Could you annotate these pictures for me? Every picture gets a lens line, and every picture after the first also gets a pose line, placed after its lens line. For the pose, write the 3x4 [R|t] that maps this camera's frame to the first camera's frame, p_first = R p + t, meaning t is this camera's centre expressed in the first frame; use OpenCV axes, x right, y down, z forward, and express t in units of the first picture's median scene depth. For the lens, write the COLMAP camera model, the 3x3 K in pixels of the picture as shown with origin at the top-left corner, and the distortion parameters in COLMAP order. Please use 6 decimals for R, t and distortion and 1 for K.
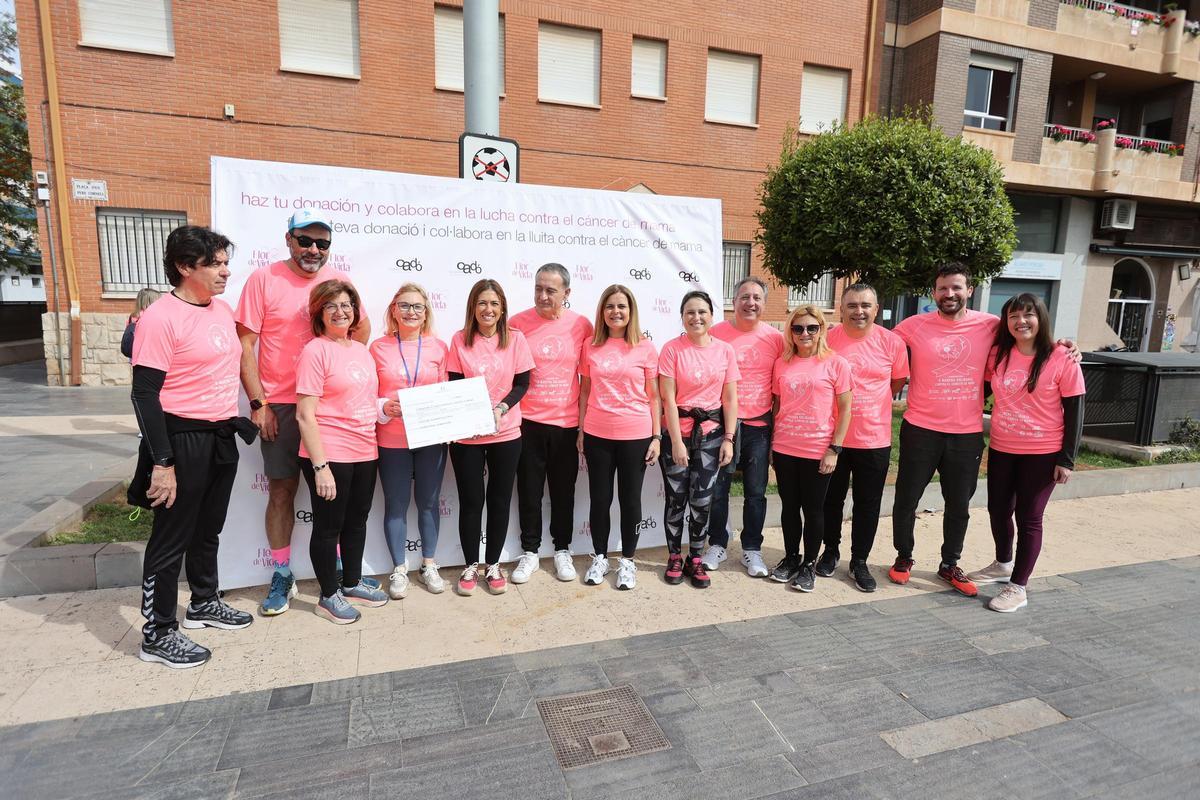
lens RADIAL K [[636.3, 0, 592.9], [0, 636.3, 398.9], [0, 0, 1]] dist [0.001725, 0.000053]
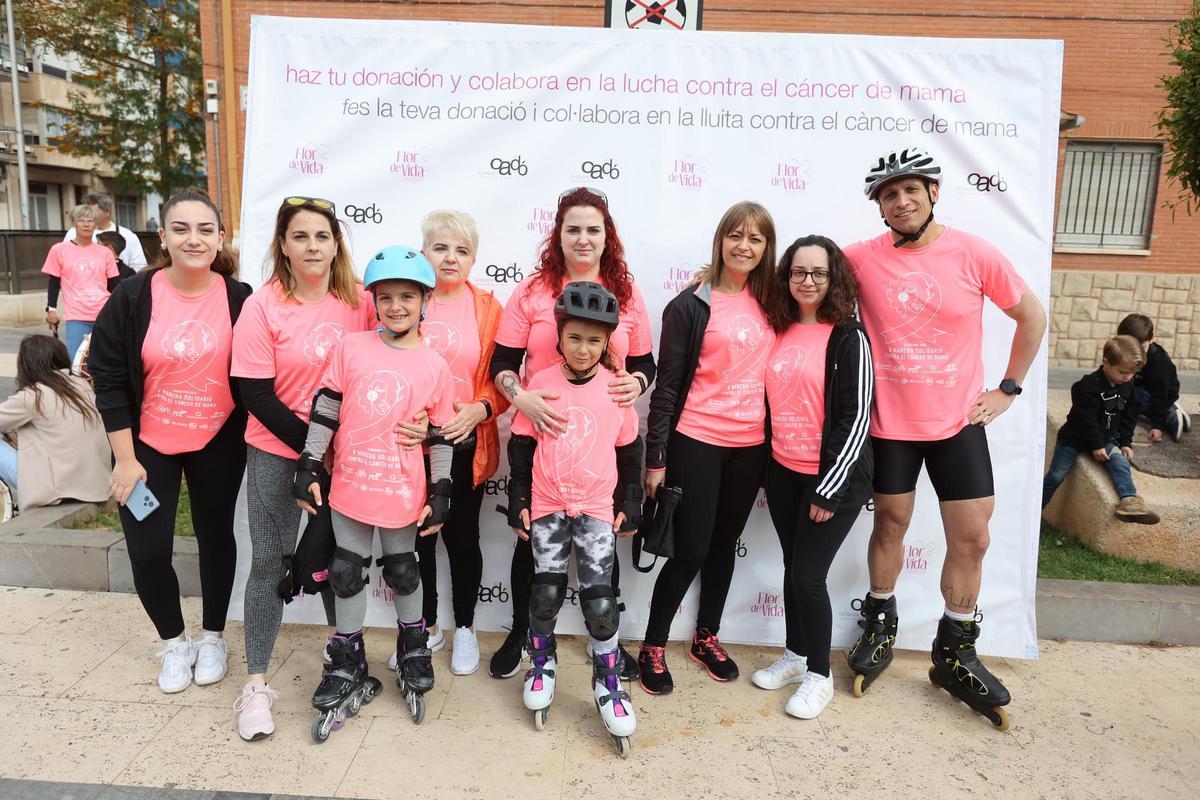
lens RADIAL K [[857.6, 0, 597.4], [0, 857.6, 396.9], [0, 0, 1]] dist [-0.006116, 0.005112]
pose [[0.941393, 0.070251, -0.329915, 0.029817], [-0.060862, 0.997395, 0.038717, -0.004228], [0.331775, -0.016369, 0.943216, 0.057647]]
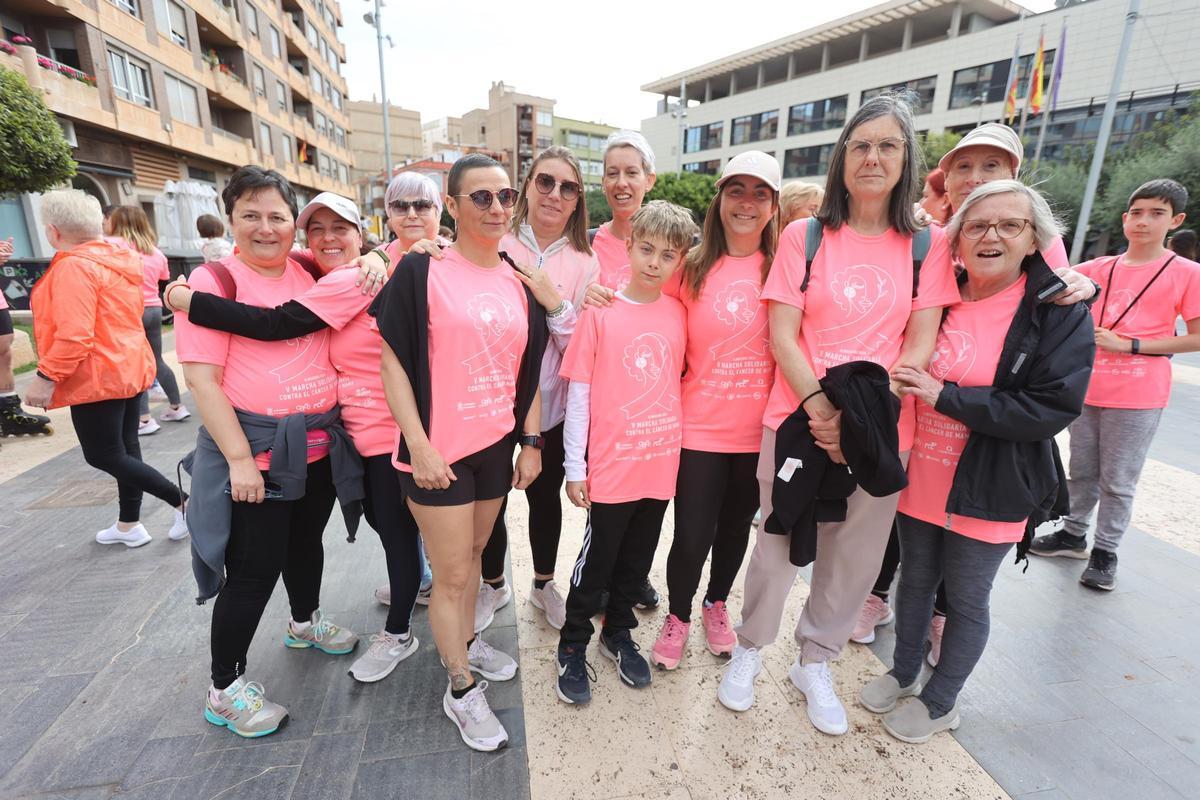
lens RADIAL K [[581.4, 0, 595.7], [0, 581.4, 396.2], [0, 0, 1]] dist [0.000526, 0.002052]
pose [[0.136463, -0.275777, 0.951486, -0.205545], [0.127127, 0.957404, 0.259260, 0.016707], [-0.982454, 0.085580, 0.165709, -0.081104]]
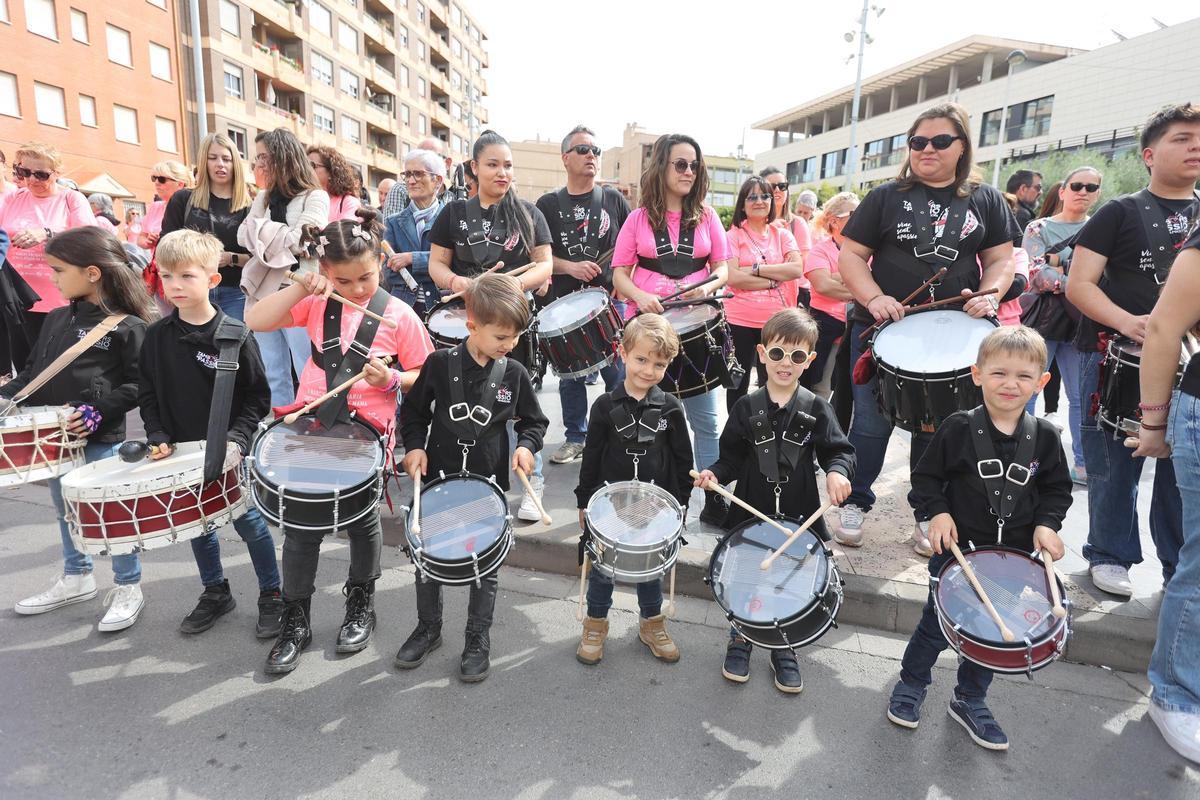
lens RADIAL K [[693.1, 0, 600.0], [0, 693.1, 400.0], [0, 0, 1]] dist [0.000127, 0.001644]
pose [[0.428425, -0.176219, 0.886227, -1.301407], [0.105367, 0.983850, 0.144693, 0.222823], [-0.897413, 0.031389, 0.440074, -1.352253]]
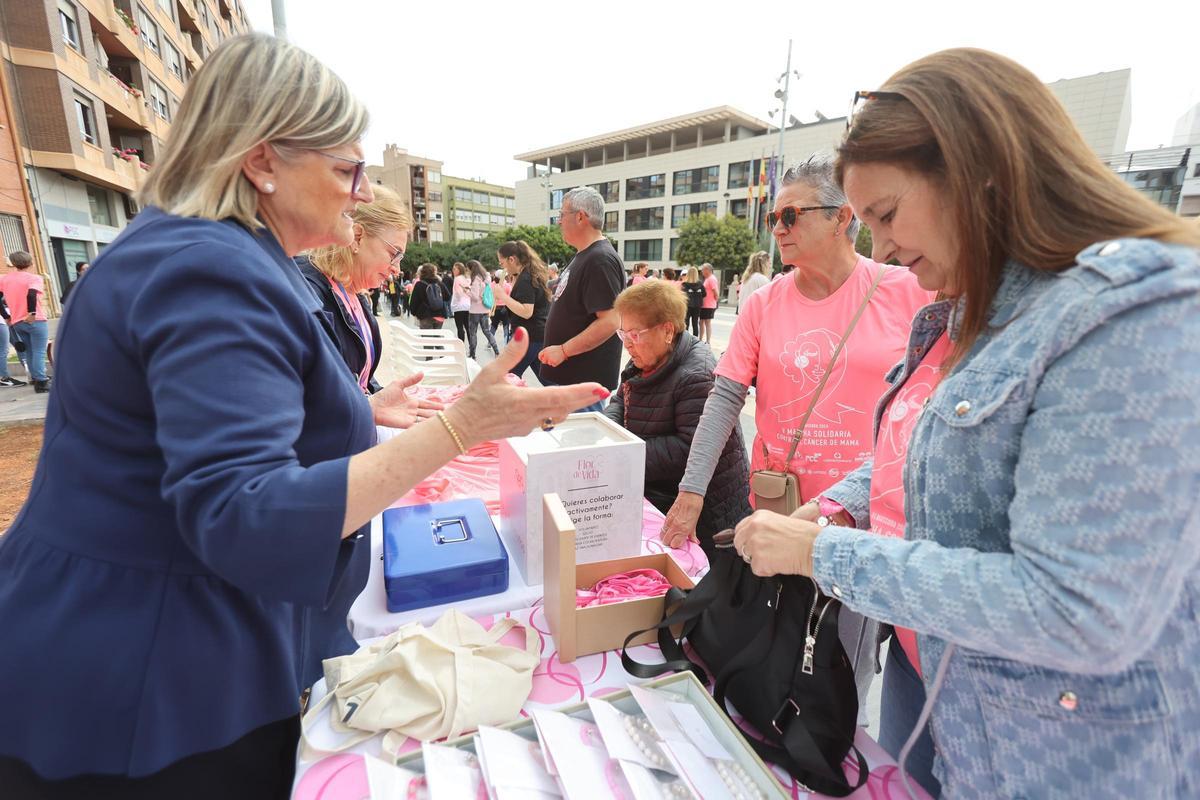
lens RADIAL K [[531.2, 0, 594.2], [0, 531.2, 399.4], [0, 0, 1]] dist [-0.002481, 0.001406]
pose [[-0.085192, -0.244996, 0.965774, -0.977217], [0.125362, 0.958959, 0.254326, -0.008389], [-0.988447, 0.142738, -0.050983, -0.050697]]
